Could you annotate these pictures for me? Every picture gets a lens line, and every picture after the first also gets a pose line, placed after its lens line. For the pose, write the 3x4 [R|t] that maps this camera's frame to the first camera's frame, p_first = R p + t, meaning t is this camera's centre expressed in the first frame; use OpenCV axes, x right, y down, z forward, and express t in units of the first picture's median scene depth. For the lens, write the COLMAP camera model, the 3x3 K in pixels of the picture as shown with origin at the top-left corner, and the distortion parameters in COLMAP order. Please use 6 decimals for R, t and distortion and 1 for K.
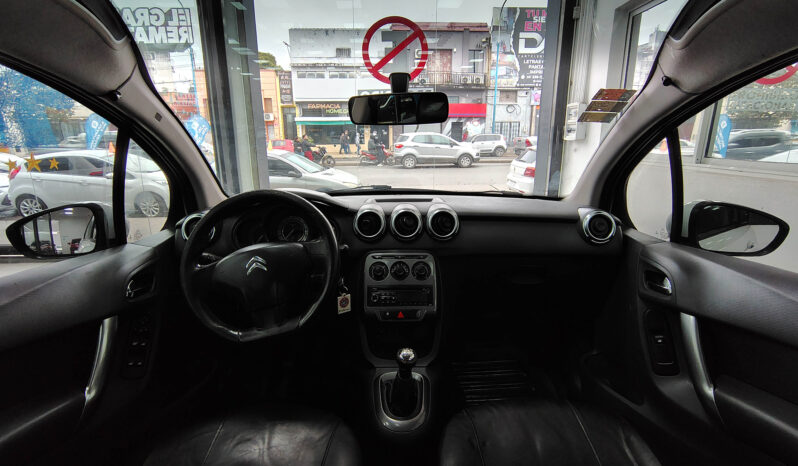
lens RADIAL K [[393.0, 0, 398.0], [0, 393.0, 230.6], [0, 0, 1]] dist [0.004915, 0.000373]
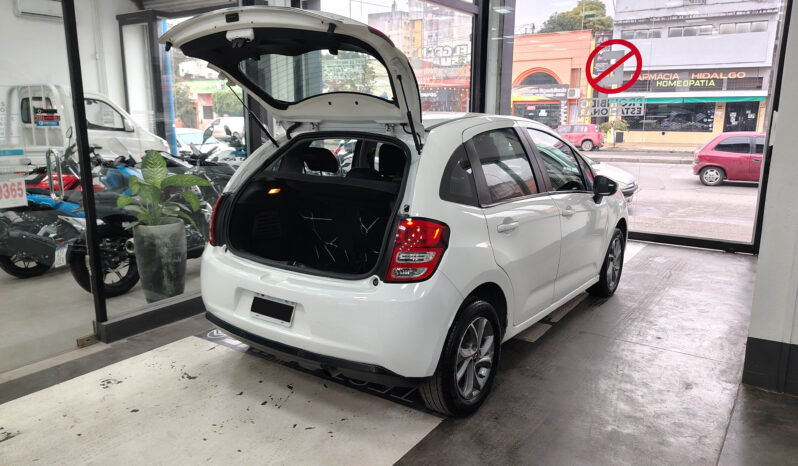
lens RADIAL K [[590.1, 0, 399.0], [0, 590.1, 233.0], [0, 0, 1]] dist [0.003572, -0.010231]
pose [[0.818633, 0.120479, -0.561538, 0.063682], [-0.142001, 0.989852, 0.005359, 0.016039], [0.556486, 0.075351, 0.827433, -0.099045]]
